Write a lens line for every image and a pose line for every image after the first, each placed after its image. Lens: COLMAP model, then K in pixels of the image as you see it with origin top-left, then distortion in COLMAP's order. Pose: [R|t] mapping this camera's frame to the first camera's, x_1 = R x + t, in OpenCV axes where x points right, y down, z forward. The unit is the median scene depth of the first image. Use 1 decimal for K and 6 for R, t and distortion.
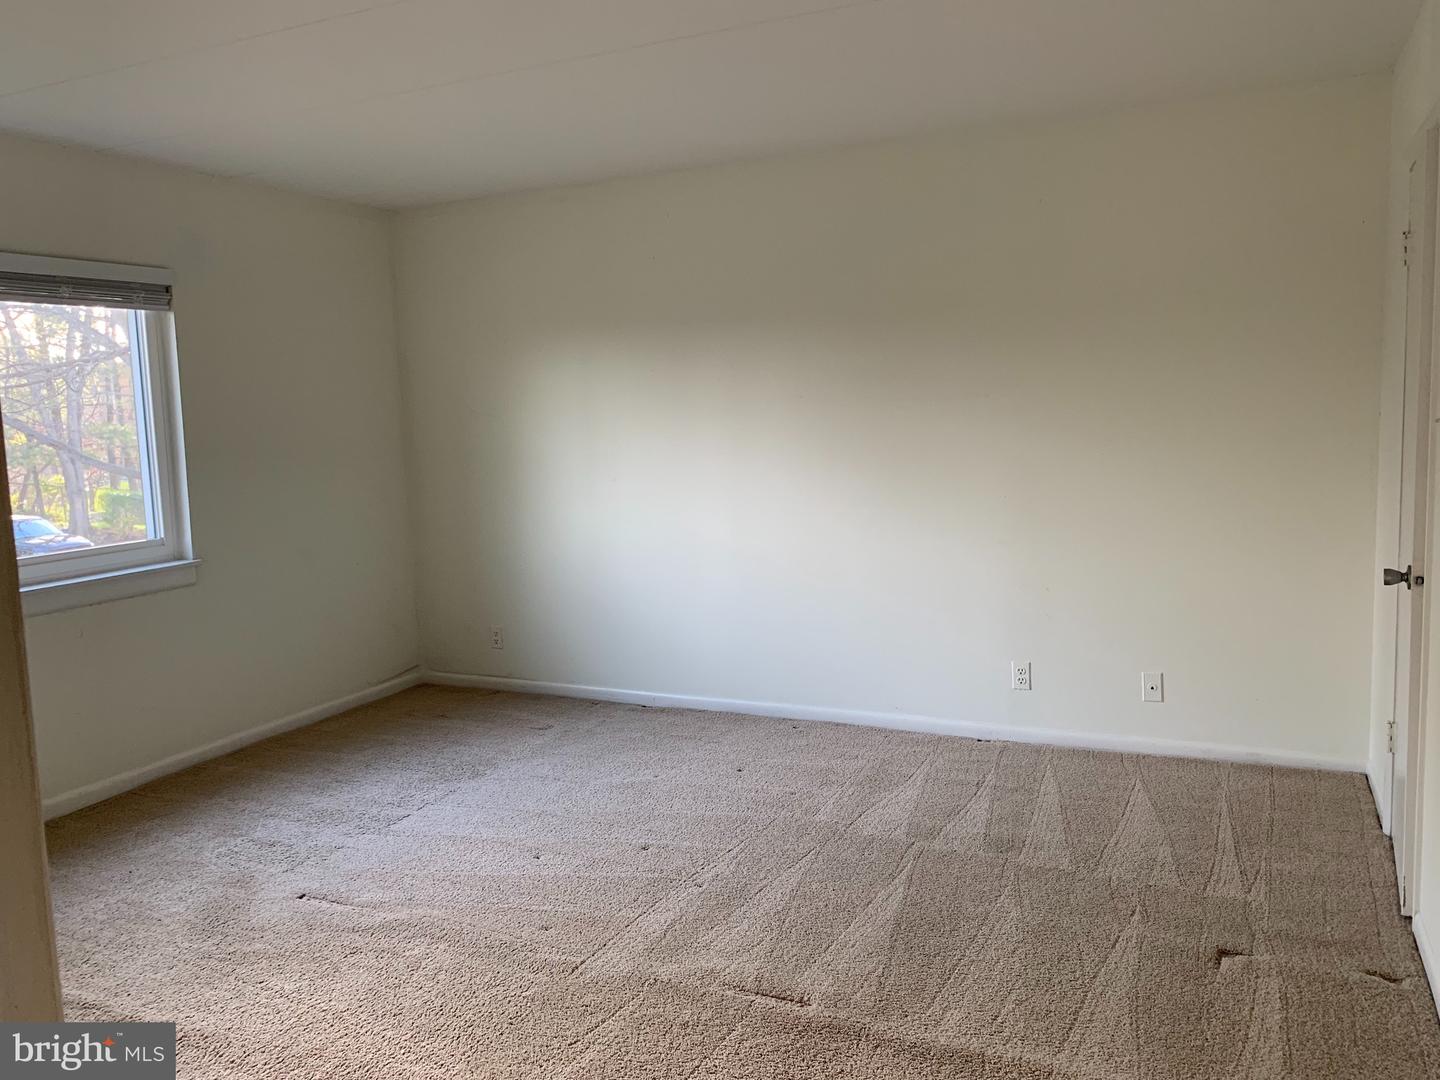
lens RADIAL K [[1096.5, 0, 700.5], [0, 1096.5, 532.0], [0, 0, 1]] dist [0.032499, -0.043551]
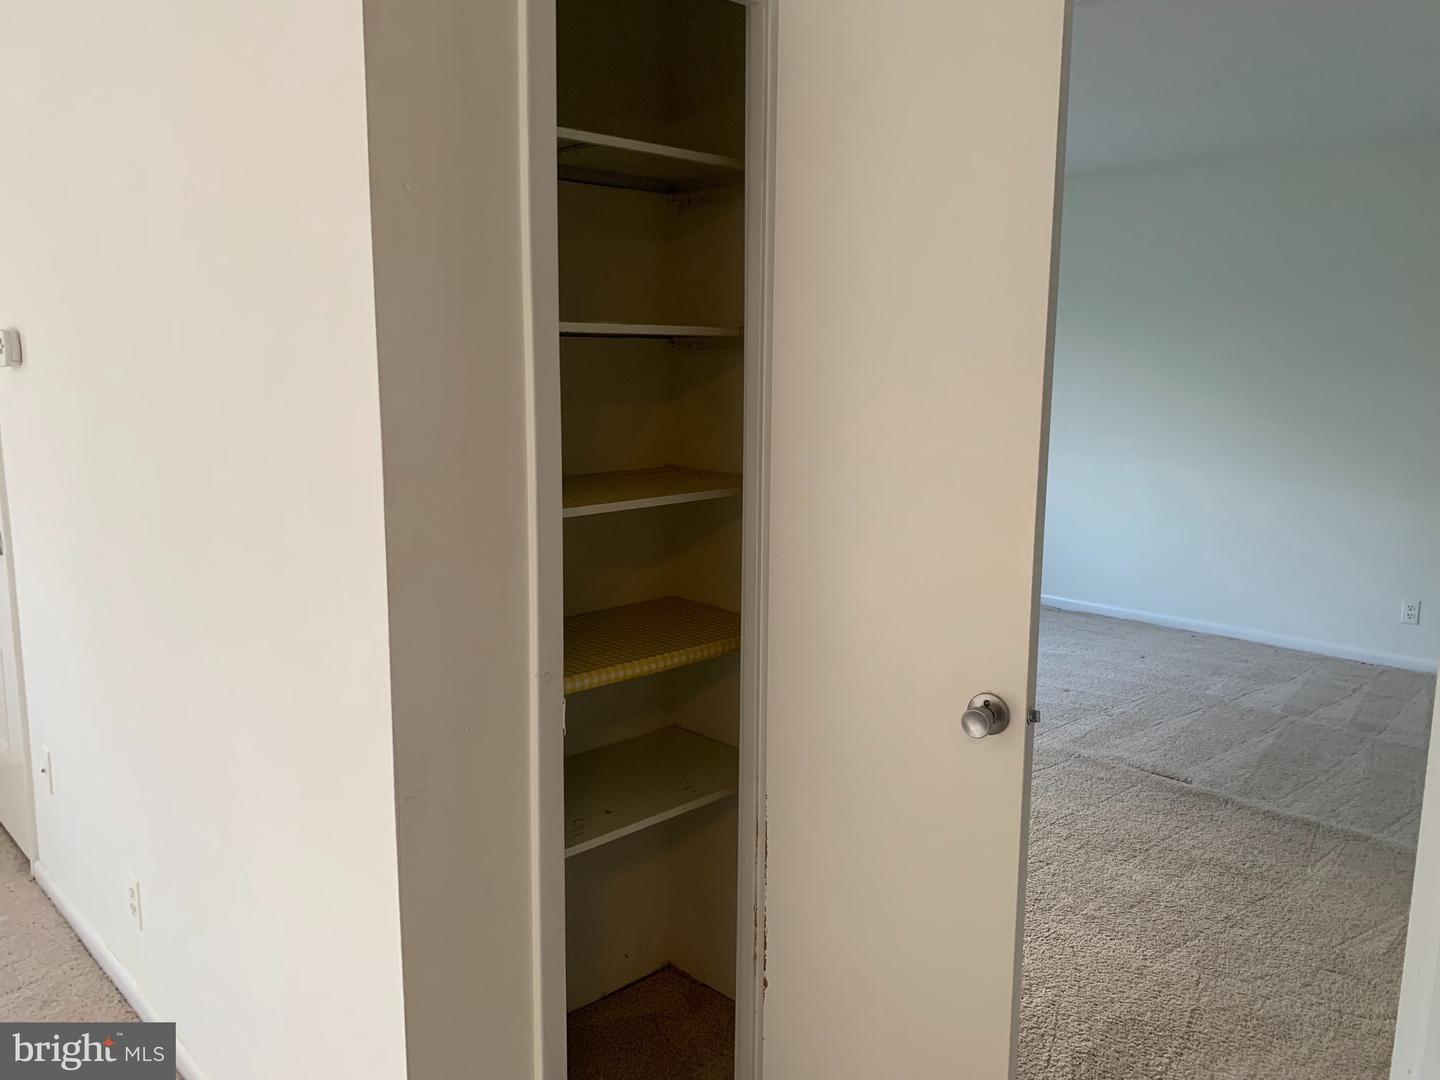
lens RADIAL K [[1096.5, 0, 700.5], [0, 1096.5, 532.0], [0, 0, 1]] dist [0.032499, -0.043551]
pose [[0.940012, 0.090987, -0.328783, -0.049893], [-0.075946, 0.995404, 0.058332, 0.048458], [0.332580, -0.029863, 0.942602, -0.465456]]
